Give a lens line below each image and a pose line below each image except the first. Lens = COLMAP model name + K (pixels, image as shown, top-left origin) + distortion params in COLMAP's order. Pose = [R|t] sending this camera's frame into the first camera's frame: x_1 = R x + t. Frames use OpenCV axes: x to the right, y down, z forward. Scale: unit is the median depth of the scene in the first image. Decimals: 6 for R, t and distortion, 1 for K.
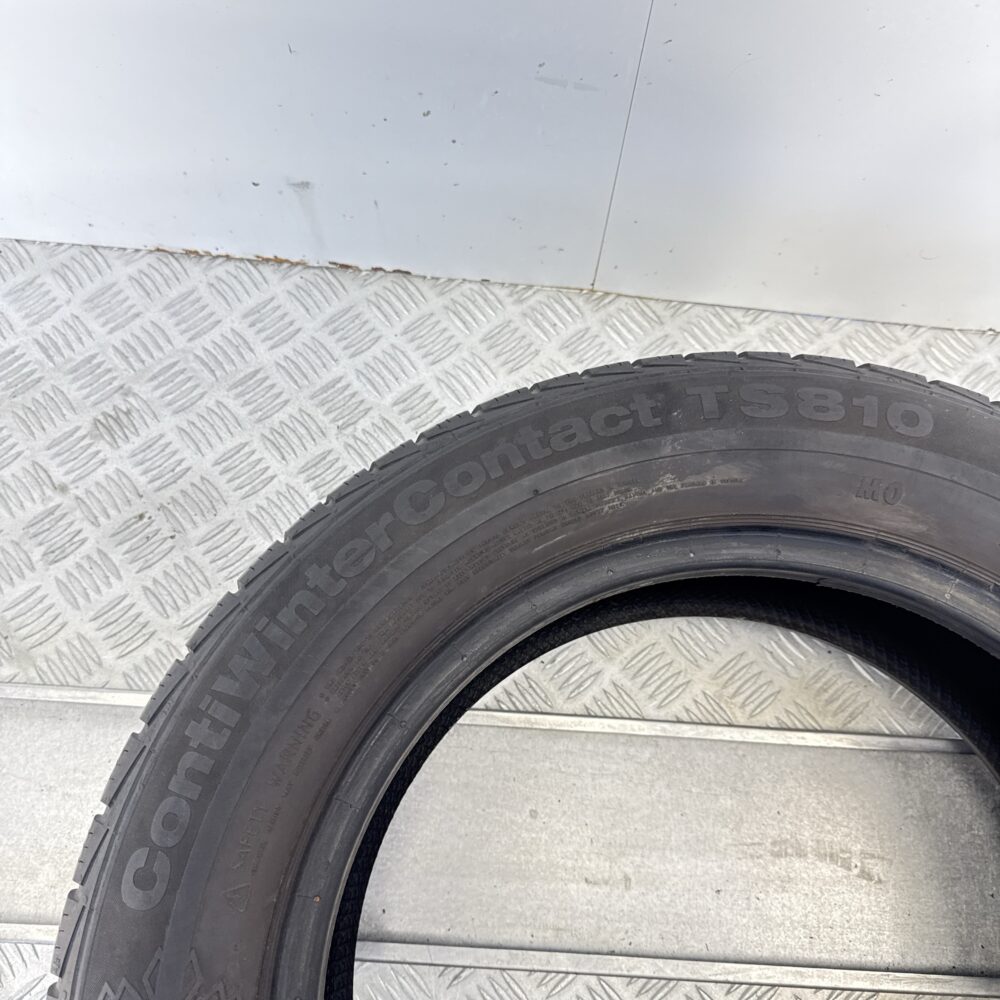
lens RADIAL K [[972.4, 0, 506.6], [0, 972.4, 498.7], [0, 0, 1]] dist [0.112287, -0.296820]
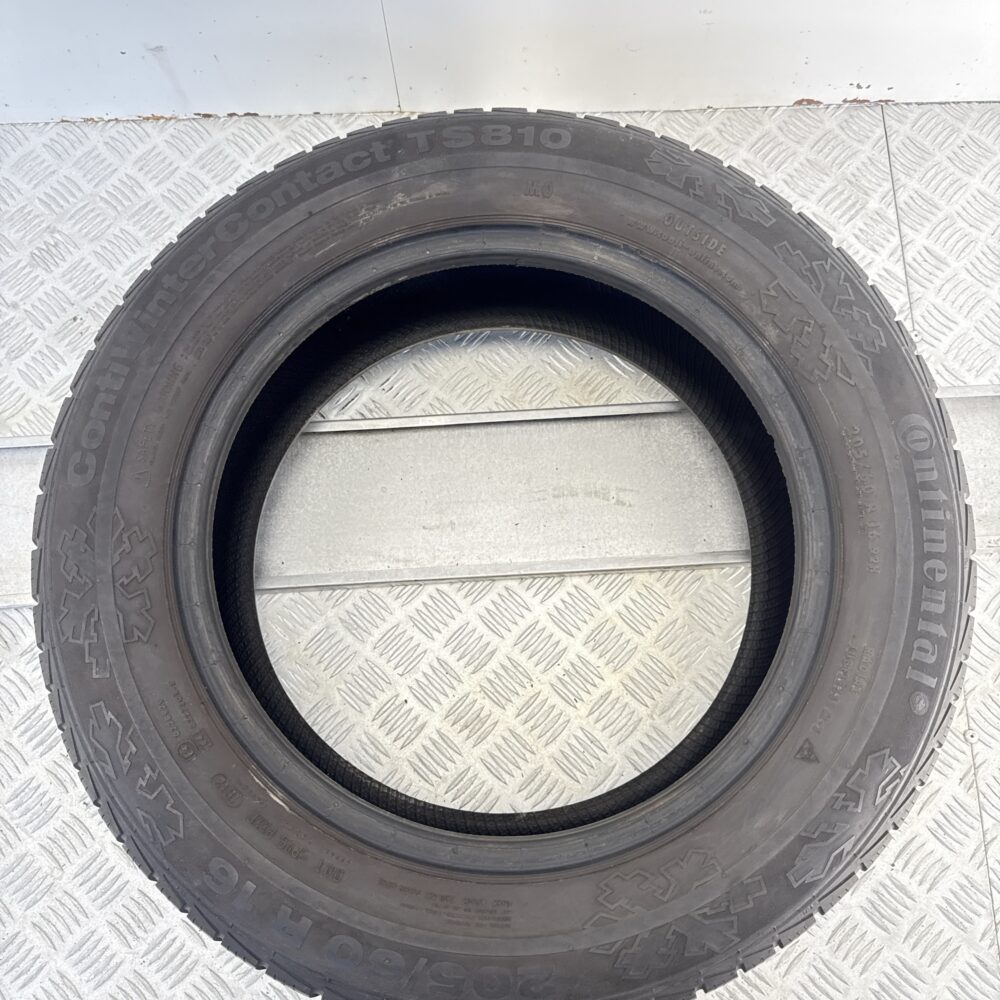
lens RADIAL K [[955.8, 0, 500.0], [0, 955.8, 500.0], [0, 0, 1]] dist [0.114258, -0.271935]
pose [[0.993421, -0.114508, -0.001652, 0.175917], [0.114260, 0.990096, 0.081570, 0.221090], [-0.007705, -0.081222, 0.996666, -0.334231]]
